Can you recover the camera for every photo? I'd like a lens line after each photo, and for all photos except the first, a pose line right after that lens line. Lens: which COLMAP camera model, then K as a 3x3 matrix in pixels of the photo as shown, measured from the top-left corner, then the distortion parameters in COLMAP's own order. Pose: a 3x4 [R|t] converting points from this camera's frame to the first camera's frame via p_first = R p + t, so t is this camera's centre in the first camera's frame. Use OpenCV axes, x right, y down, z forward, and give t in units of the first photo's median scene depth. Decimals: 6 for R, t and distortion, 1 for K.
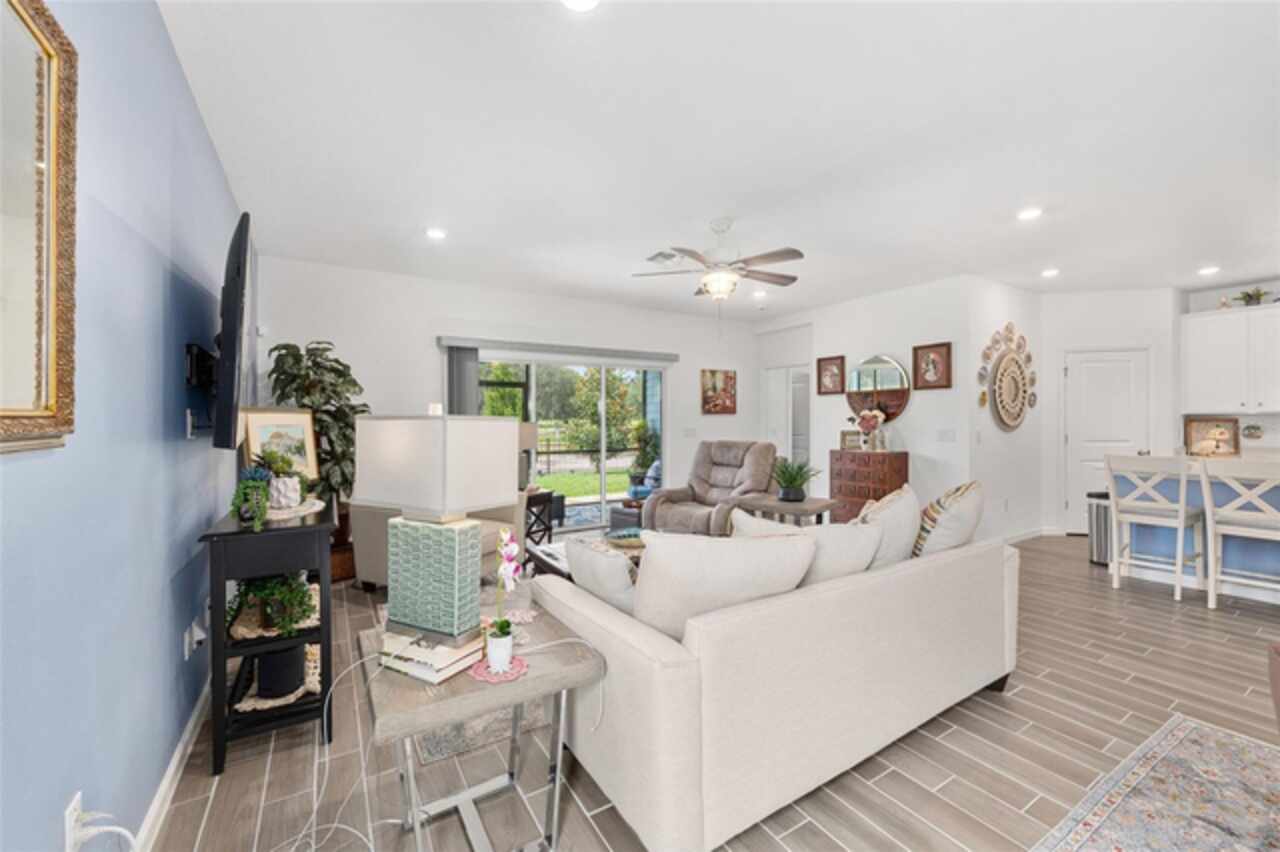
lens RADIAL K [[512.8, 0, 638.7], [0, 512.8, 417.8], [0, 0, 1]] dist [0.000853, 0.000046]
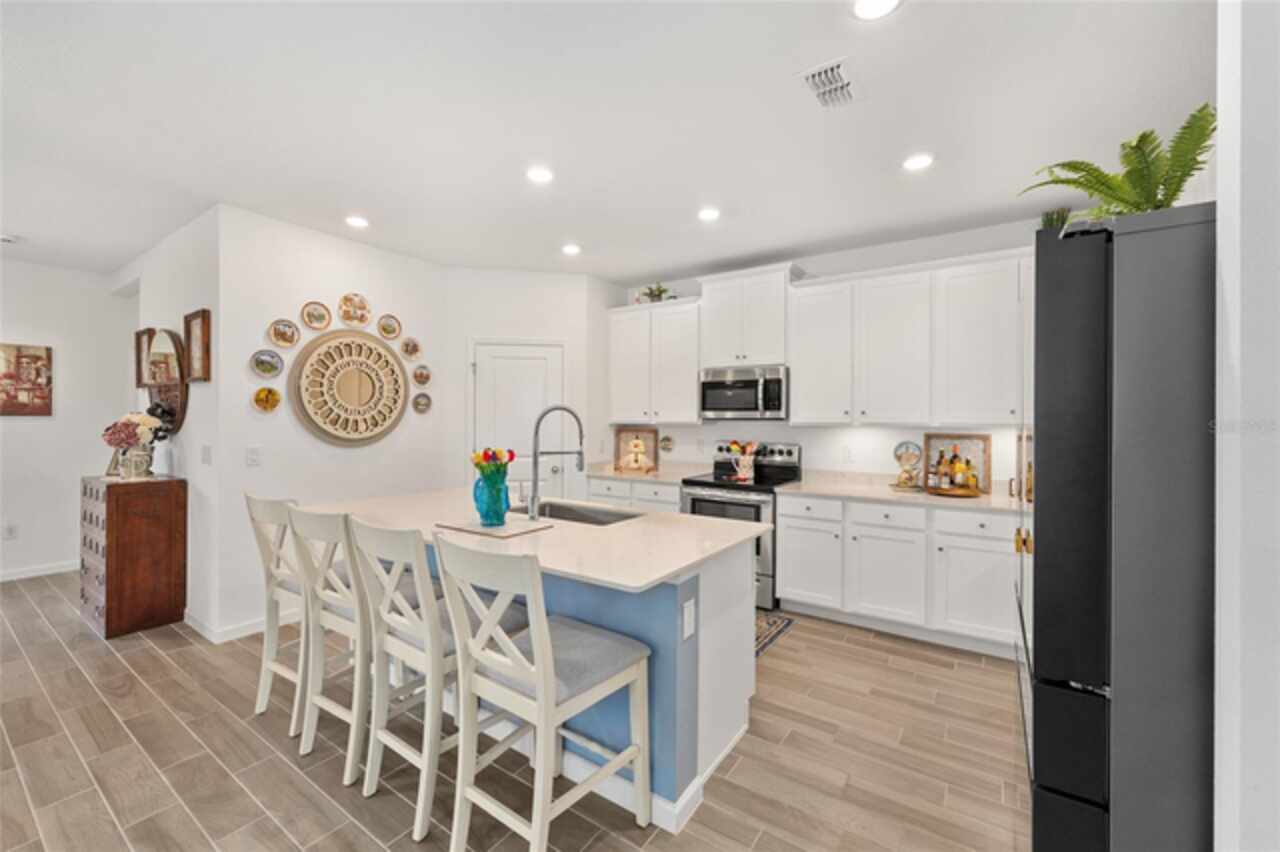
lens RADIAL K [[512.8, 0, 641.7], [0, 512.8, 421.2], [0, 0, 1]] dist [0.000853, 0.000046]
pose [[0.914897, 0.007785, 0.403612, 0.792340], [-0.011445, 0.999912, 0.006658, -0.017856], [-0.403525, -0.010711, 0.914906, 0.186050]]
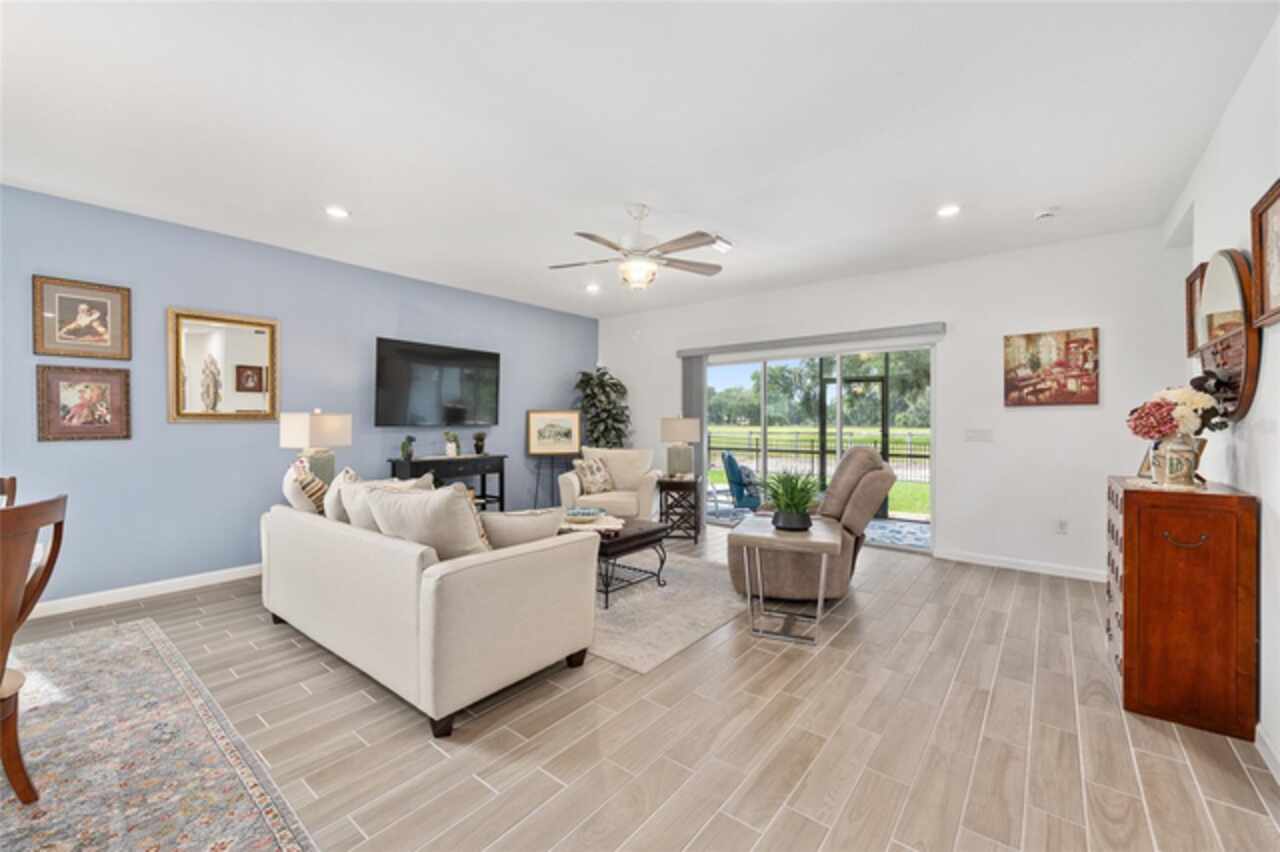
lens RADIAL K [[512.8, 0, 645.9], [0, 512.8, 423.1], [0, 0, 1]] dist [0.000853, 0.000046]
pose [[0.342664, 0.004734, -0.939446, 0.725150], [0.007597, 0.999941, 0.007810, 0.006311], [0.939427, -0.009813, 0.342607, 0.465602]]
